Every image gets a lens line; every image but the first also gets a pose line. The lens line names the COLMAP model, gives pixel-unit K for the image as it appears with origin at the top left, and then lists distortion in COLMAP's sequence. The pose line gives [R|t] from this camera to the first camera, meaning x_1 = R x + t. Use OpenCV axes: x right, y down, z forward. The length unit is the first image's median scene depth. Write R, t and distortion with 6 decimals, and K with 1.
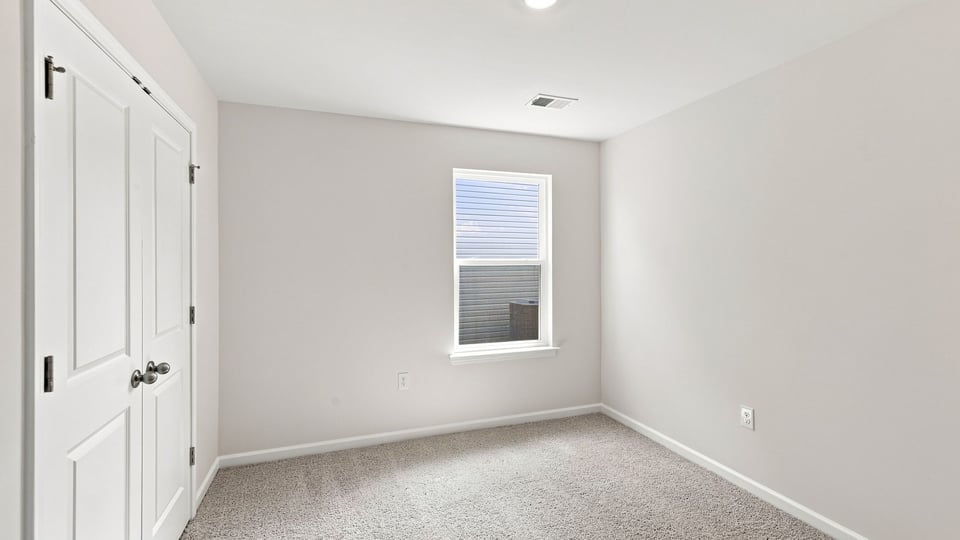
lens RADIAL K [[424.2, 0, 481.0], [0, 424.2, 262.7], [0, 0, 1]] dist [0.045698, 0.000040]
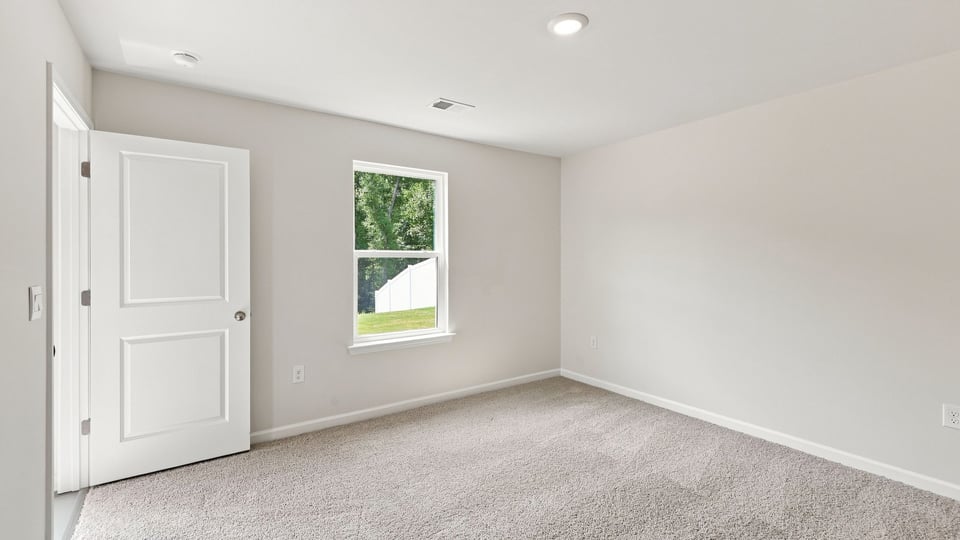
lens RADIAL K [[407.7, 0, 477.1], [0, 407.7, 253.7], [0, 0, 1]] dist [0.002089, 0.000037]
pose [[0.965793, 0.009922, 0.259123, -0.034256], [-0.009406, 0.999951, -0.003233, 0.000013], [-0.259142, 0.000685, 0.965839, -0.012469]]
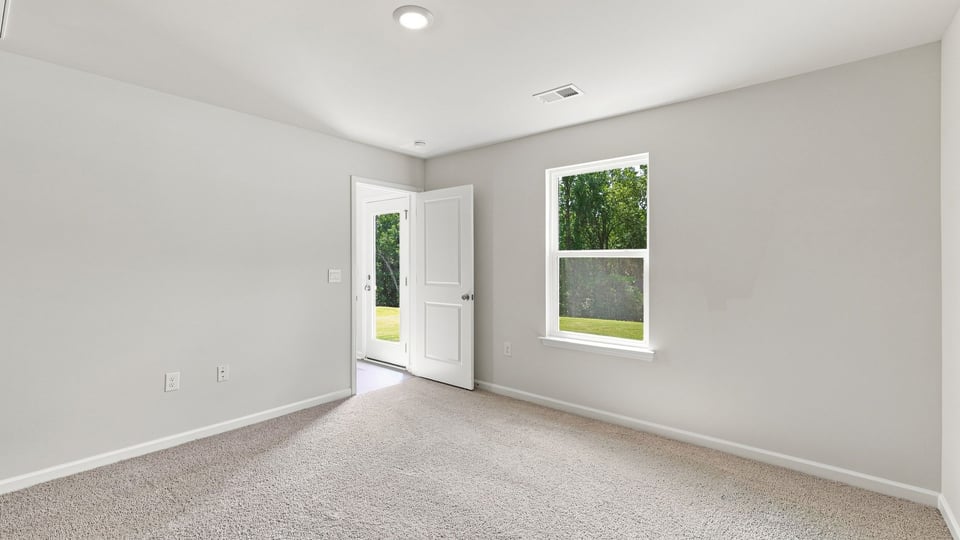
lens RADIAL K [[410.4, 0, 469.6], [0, 410.4, 261.8], [0, 0, 1]] dist [0.006848, -0.000022]
pose [[0.508230, 0.010064, -0.861162, 0.882983], [0.006524, 0.999858, 0.015535, 0.001479], [0.861197, -0.013514, 0.508092, 0.326161]]
